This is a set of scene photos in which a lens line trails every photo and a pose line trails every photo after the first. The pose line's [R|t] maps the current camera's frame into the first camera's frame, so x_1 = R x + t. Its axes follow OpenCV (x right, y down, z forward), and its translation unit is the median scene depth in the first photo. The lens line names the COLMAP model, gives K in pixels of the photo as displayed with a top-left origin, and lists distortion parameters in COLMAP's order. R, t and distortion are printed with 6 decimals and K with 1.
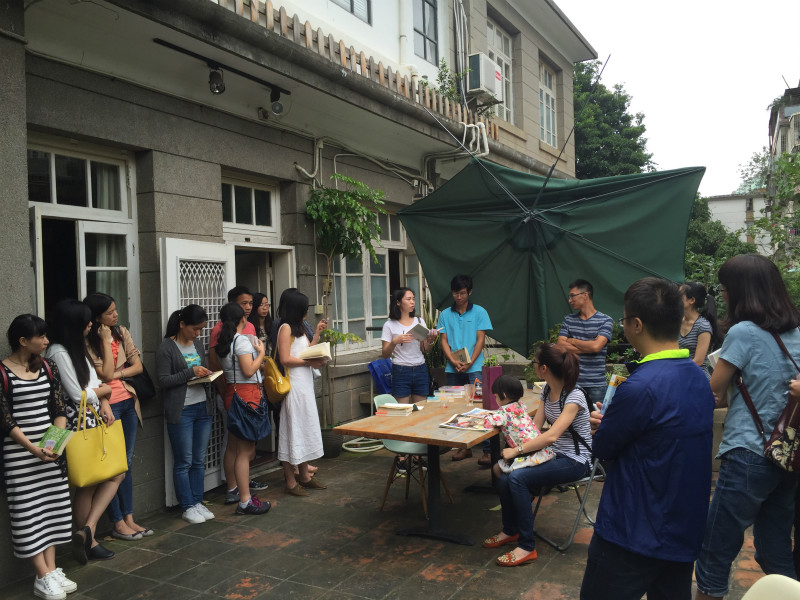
lens RADIAL K [[697.2, 0, 398.6], [0, 697.2, 302.2], [0, 0, 1]] dist [0.057211, 0.000384]
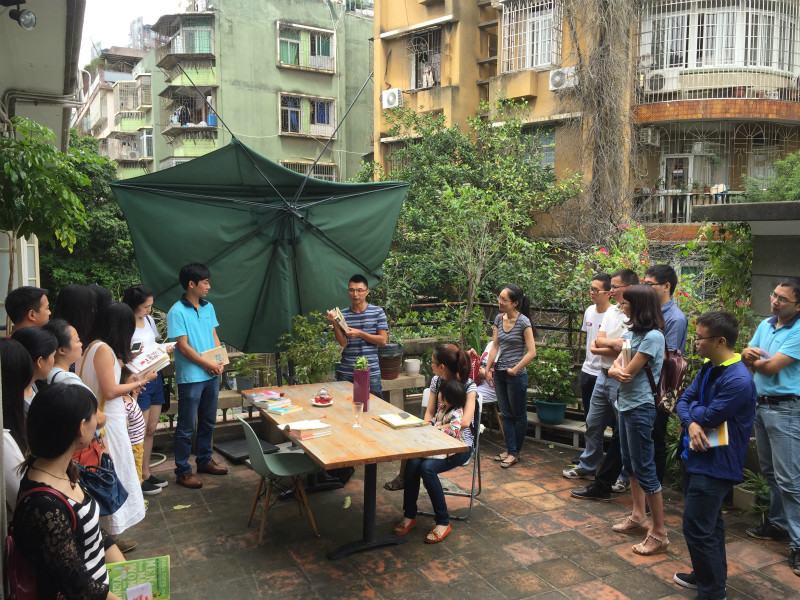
lens RADIAL K [[697.2, 0, 398.0], [0, 697.2, 296.6], [0, 0, 1]] dist [0.057211, 0.000384]
pose [[0.566202, -0.036547, 0.823456, -0.750150], [-0.008291, 0.998713, 0.050027, -0.068214], [-0.824225, -0.035152, 0.565170, 0.439660]]
